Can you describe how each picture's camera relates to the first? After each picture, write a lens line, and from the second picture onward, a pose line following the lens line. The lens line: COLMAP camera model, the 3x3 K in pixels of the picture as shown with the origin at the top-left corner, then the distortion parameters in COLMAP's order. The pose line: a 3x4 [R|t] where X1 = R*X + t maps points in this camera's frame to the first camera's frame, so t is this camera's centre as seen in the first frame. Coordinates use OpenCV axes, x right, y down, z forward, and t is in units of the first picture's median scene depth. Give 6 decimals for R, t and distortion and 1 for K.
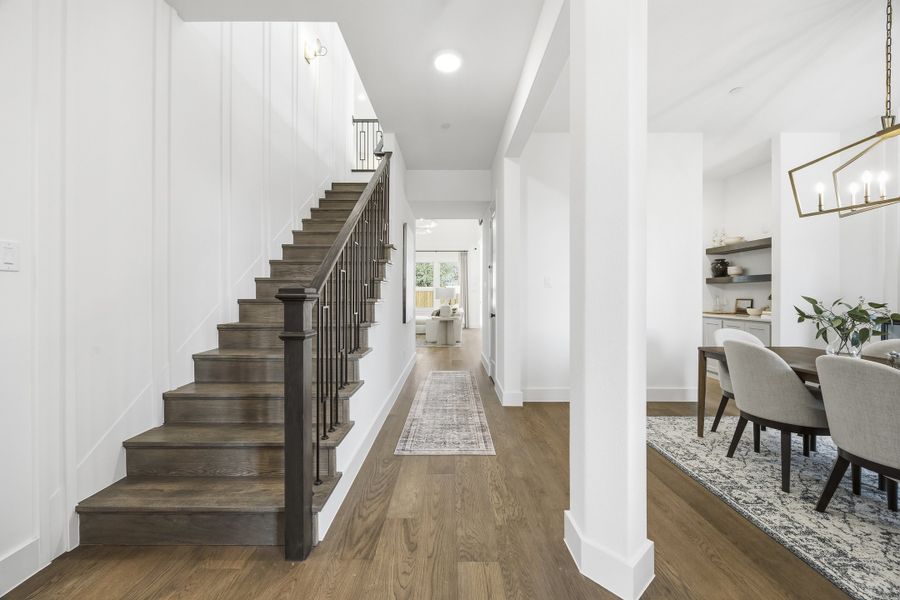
lens RADIAL K [[345.0, 0, 447.1], [0, 345.0, 297.0], [0, 0, 1]] dist [-0.001396, 0.000034]
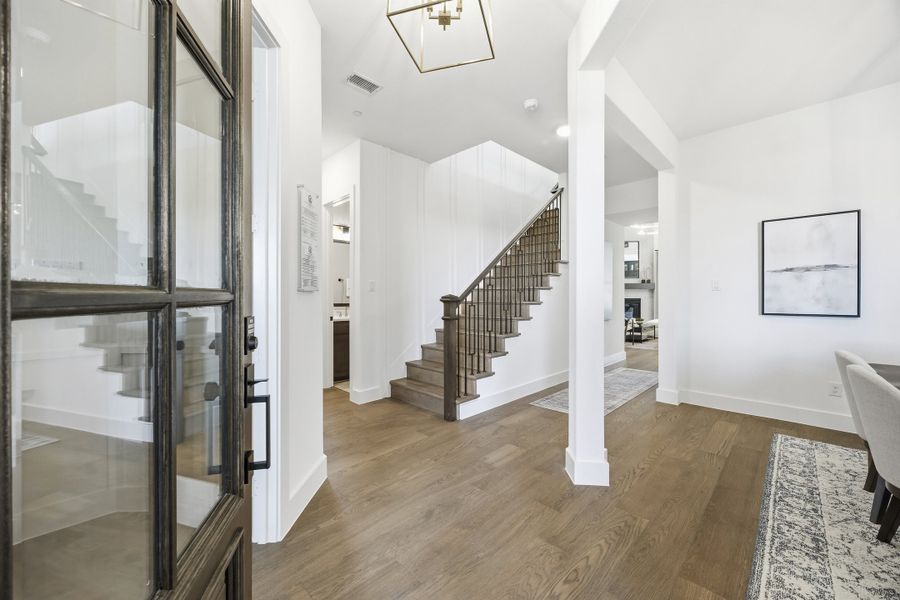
lens RADIAL K [[345.0, 0, 447.1], [0, 345.0, 297.0], [0, 0, 1]] dist [-0.001396, 0.000034]
pose [[0.706511, 0.000215, -0.707702, 0.750751], [-0.001186, 0.999999, -0.000879, -0.013804], [0.707701, 0.001460, 0.706511, -0.370377]]
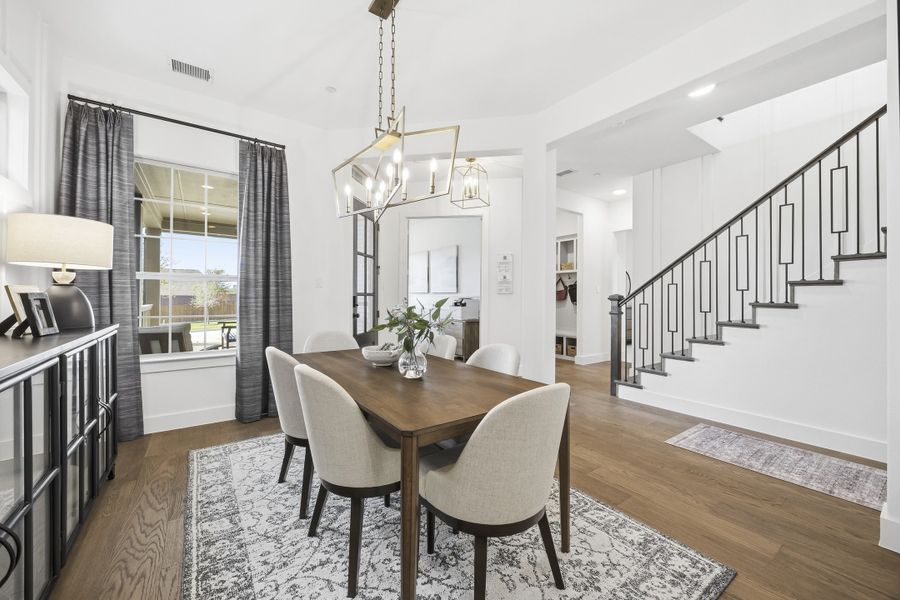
lens RADIAL K [[345.0, 0, 447.1], [0, 345.0, 297.0], [0, 0, 1]] dist [-0.001396, 0.000034]
pose [[-0.809754, -0.006711, -0.586731, 1.525467], [-0.008644, 0.999963, 0.000492, -0.004216], [0.586705, 0.005470, -0.809782, 1.669106]]
